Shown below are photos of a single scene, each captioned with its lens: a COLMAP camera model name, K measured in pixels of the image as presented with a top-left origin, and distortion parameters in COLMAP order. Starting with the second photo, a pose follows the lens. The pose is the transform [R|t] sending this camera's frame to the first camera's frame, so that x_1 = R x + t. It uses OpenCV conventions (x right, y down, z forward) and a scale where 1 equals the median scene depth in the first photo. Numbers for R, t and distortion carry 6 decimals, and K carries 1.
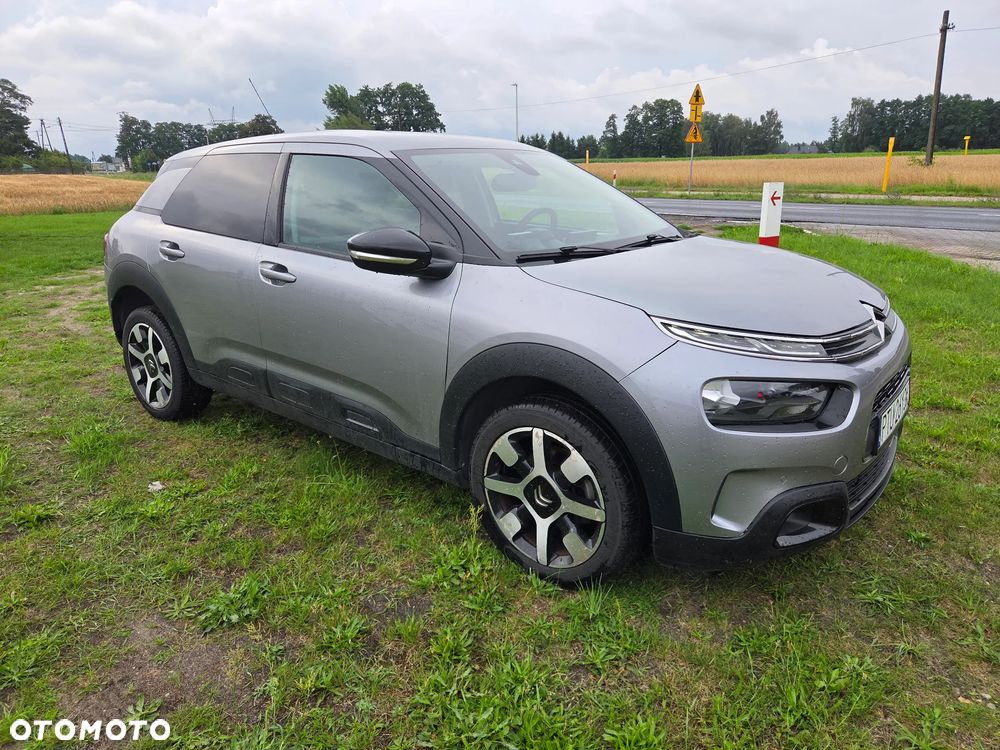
lens RADIAL K [[673.1, 0, 506.6], [0, 673.1, 376.3], [0, 0, 1]] dist [0.066702, -0.049045]
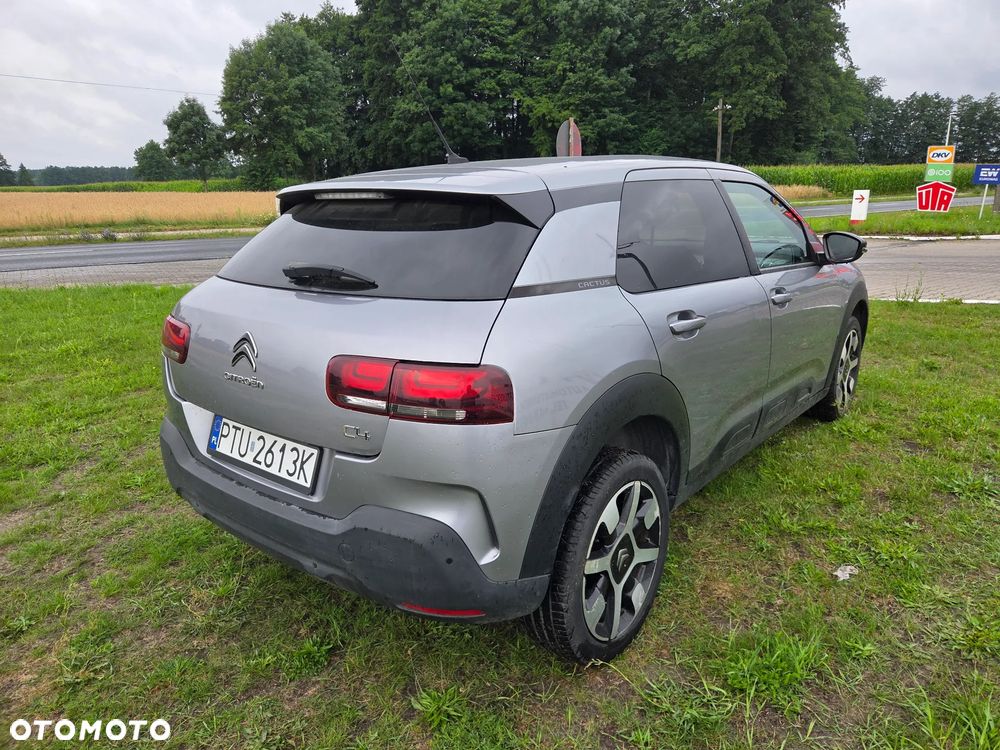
lens RADIAL K [[673.1, 0, 503.3], [0, 673.1, 369.1], [0, 0, 1]] dist [0.066702, -0.049045]
pose [[-0.006693, 0.058152, -0.998285, 1.135519], [-0.410577, 0.910119, 0.055769, -0.173249], [0.911801, 0.410246, 0.017784, 0.978447]]
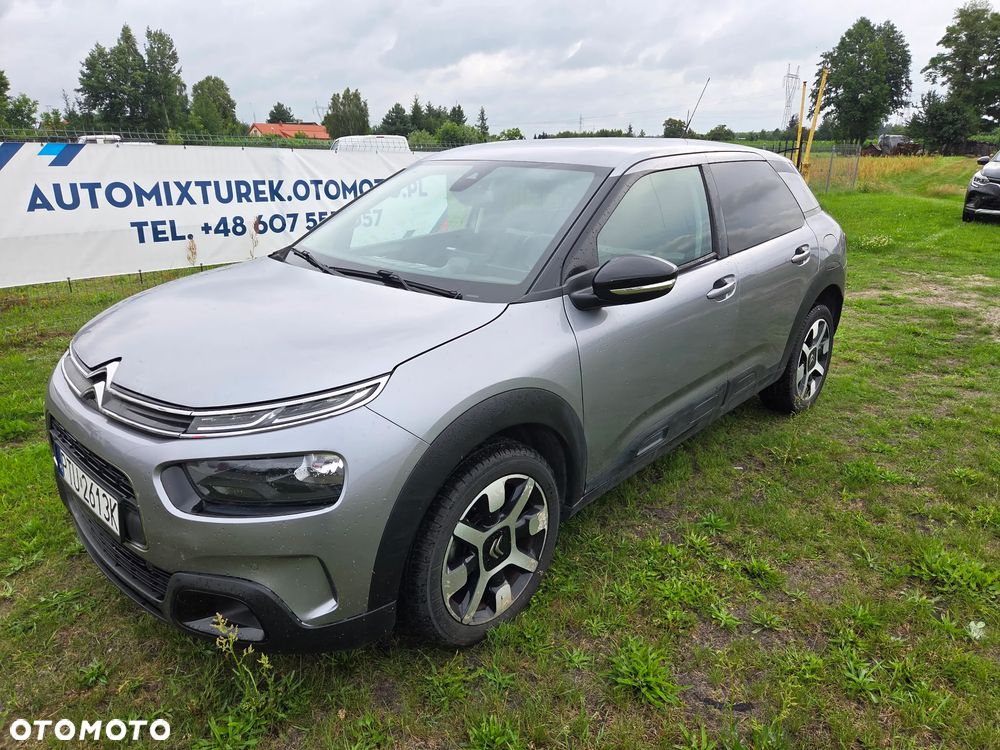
lens RADIAL K [[673.1, 0, 498.8], [0, 673.1, 385.1], [0, 0, 1]] dist [0.066702, -0.049045]
pose [[-0.098985, 0.341764, -0.934558, 1.025156], [-0.289994, 0.888497, 0.355635, -0.418313], [0.951896, 0.306219, 0.011162, 1.156413]]
